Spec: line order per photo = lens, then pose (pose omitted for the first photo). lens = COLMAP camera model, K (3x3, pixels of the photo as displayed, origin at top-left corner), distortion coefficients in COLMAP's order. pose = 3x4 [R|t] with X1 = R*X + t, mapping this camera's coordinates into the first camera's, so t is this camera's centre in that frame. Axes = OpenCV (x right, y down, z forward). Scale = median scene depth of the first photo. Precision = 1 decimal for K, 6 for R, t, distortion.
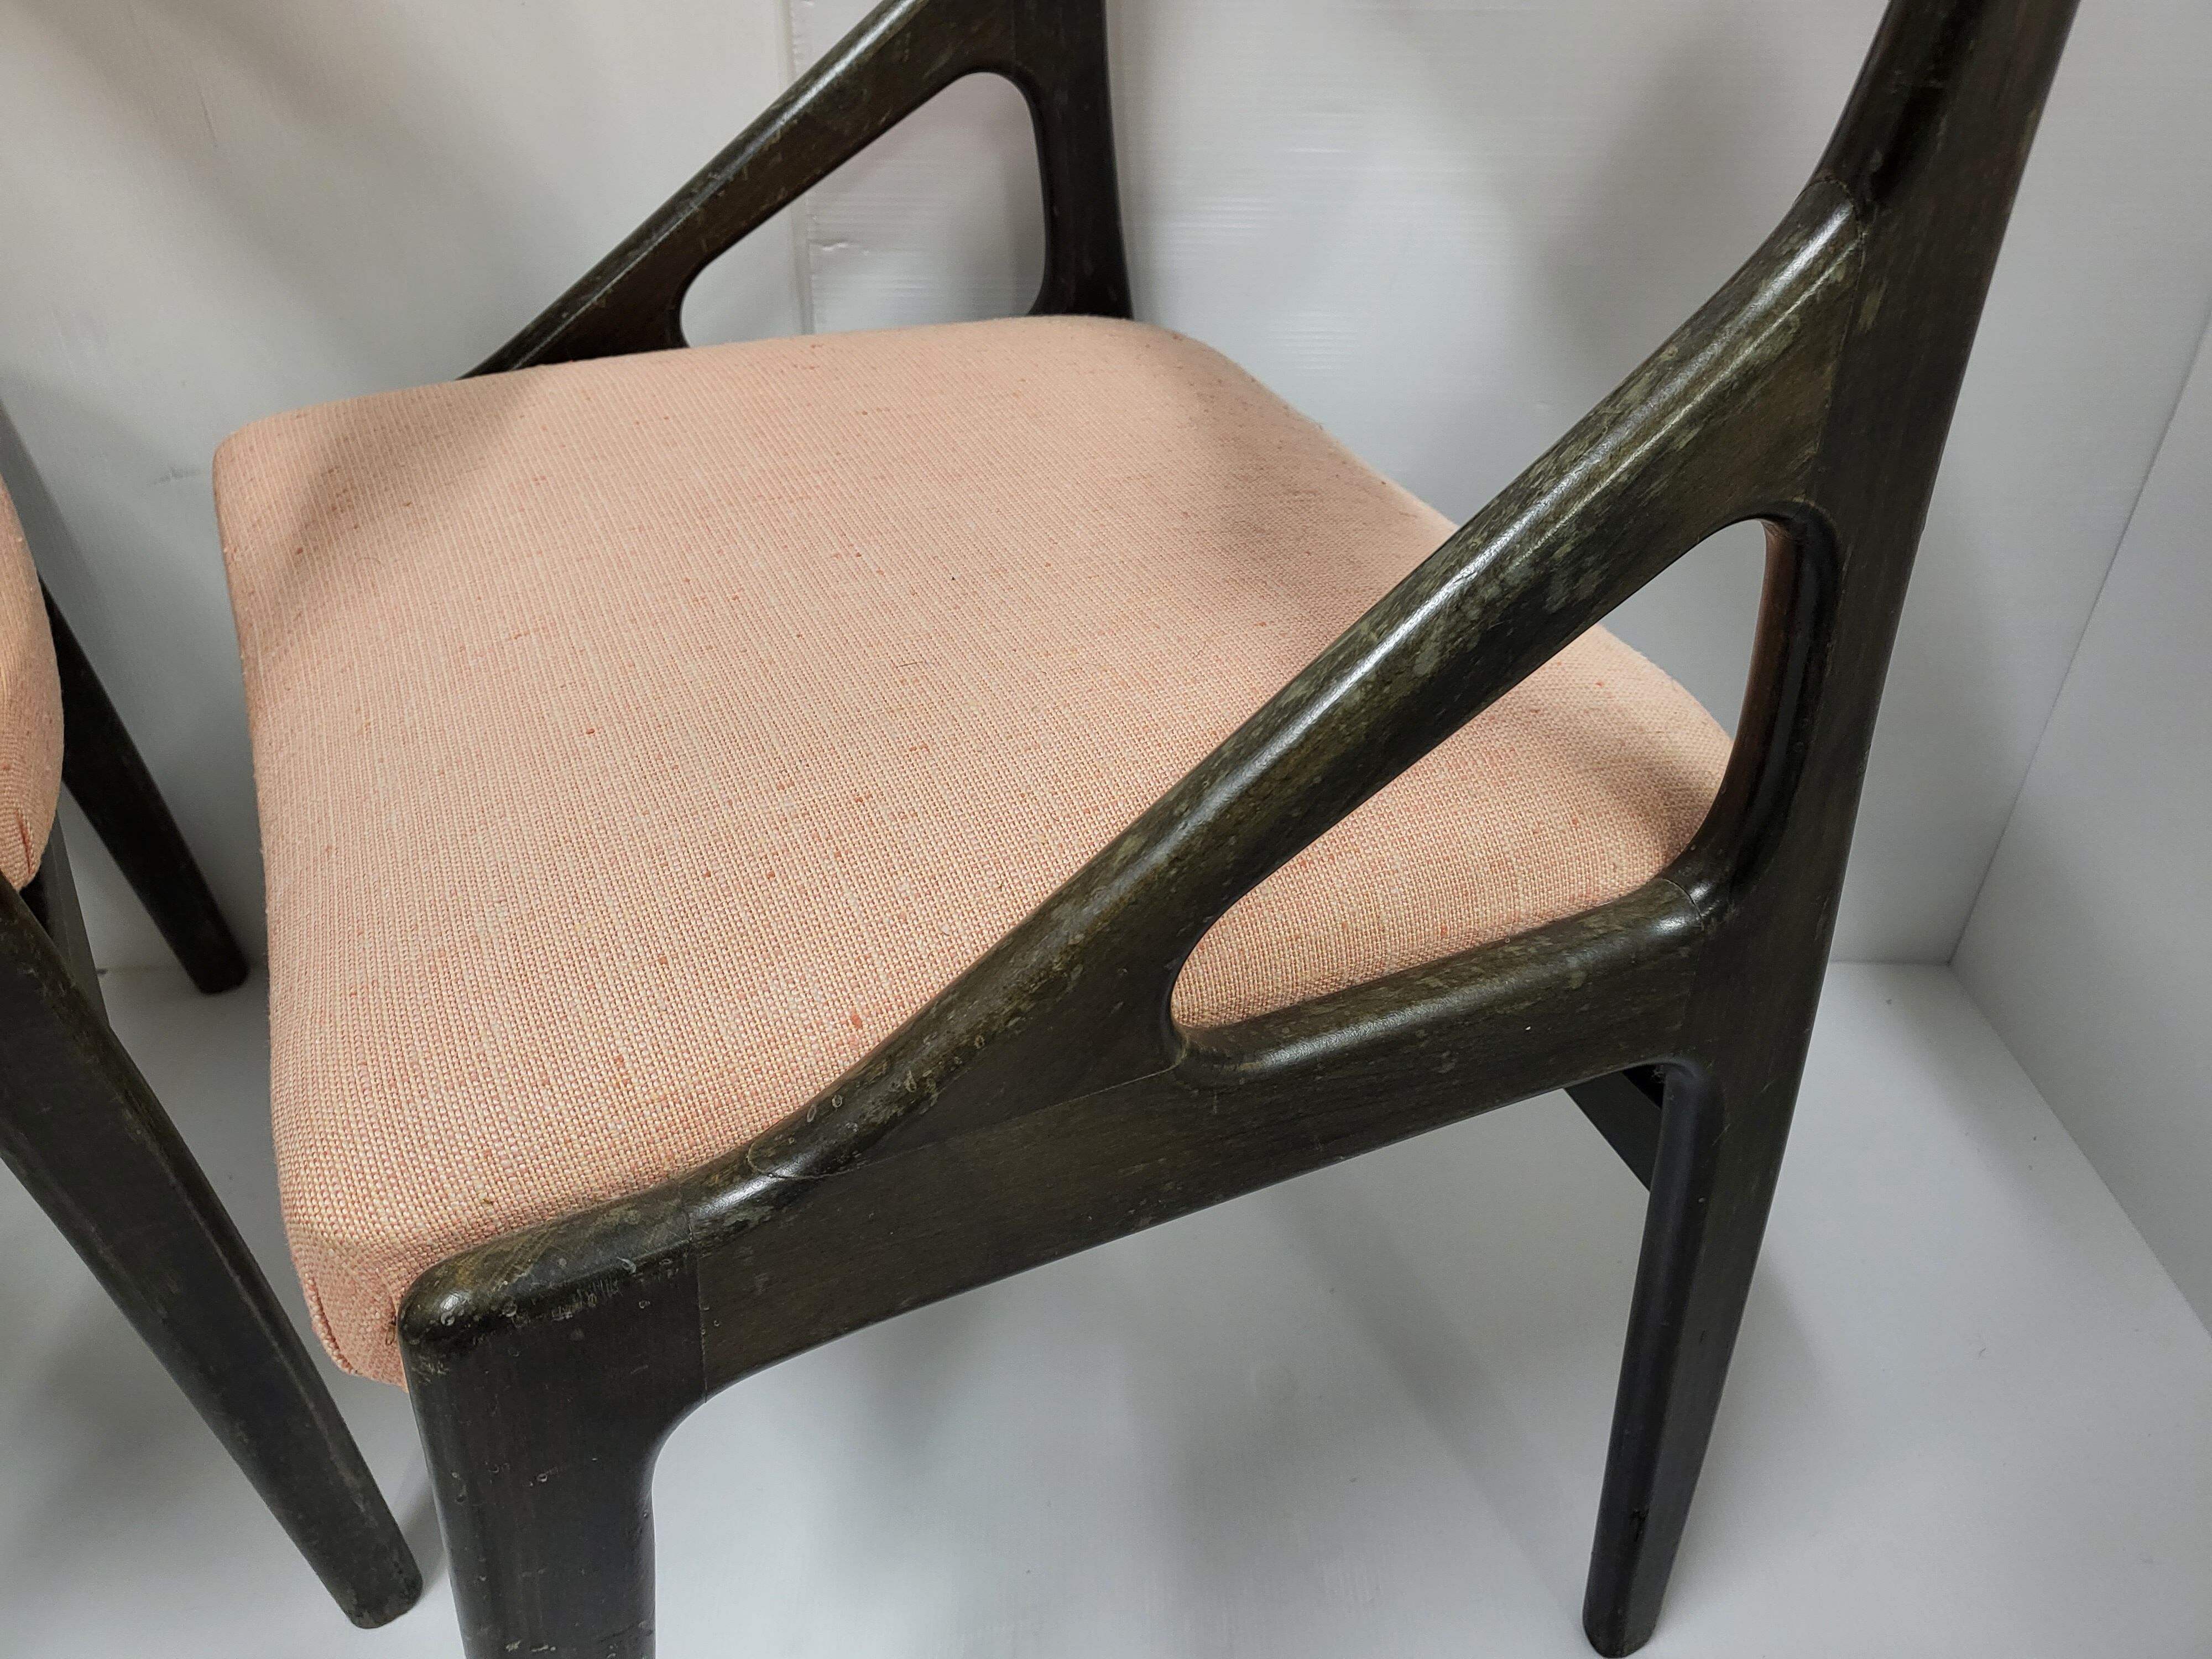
lens RADIAL K [[1660.6, 0, 1096.6], [0, 1660.6, 846.6], [0, 0, 1]] dist [0.004629, 0.046154]
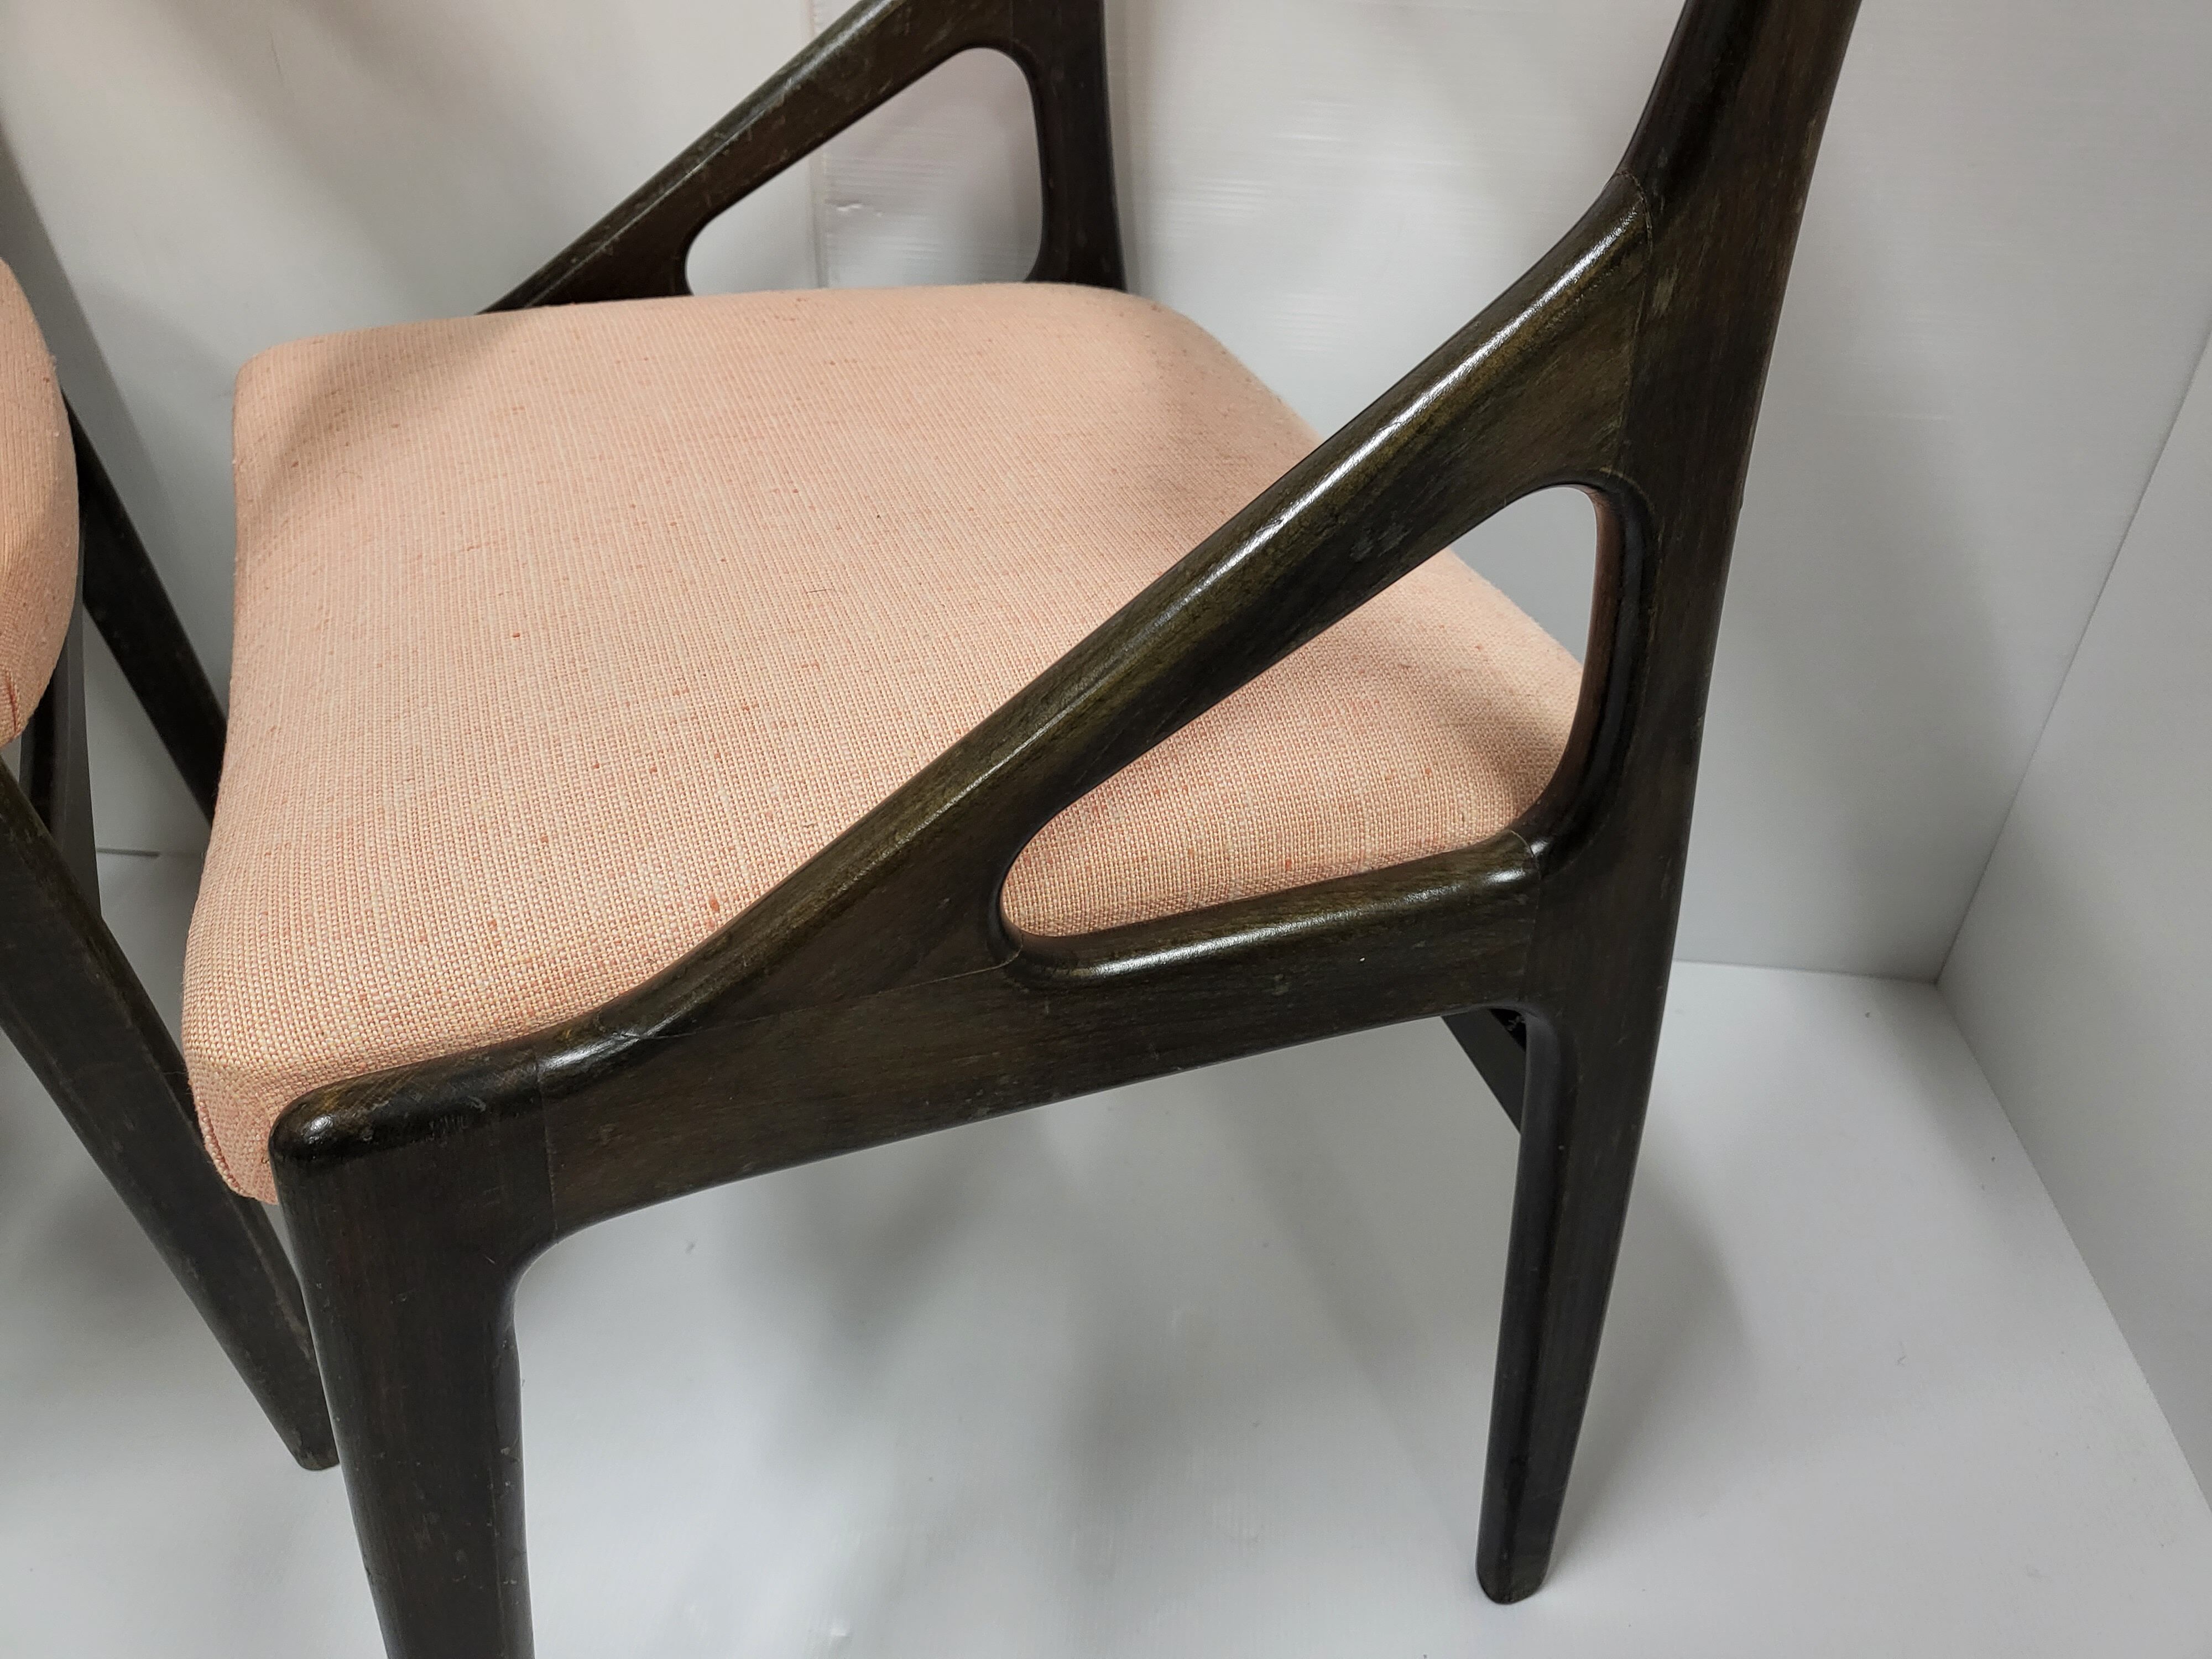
lens RADIAL K [[1648.3, 0, 1106.0], [0, 1648.3, 829.5], [0, 0, 1]] dist [-0.006001, 0.064143]
pose [[0.997483, 0.058307, -0.040339, 0.125257], [-0.058212, 0.998298, 0.003525, 0.029958], [0.040476, -0.001168, 0.999180, -0.060259]]
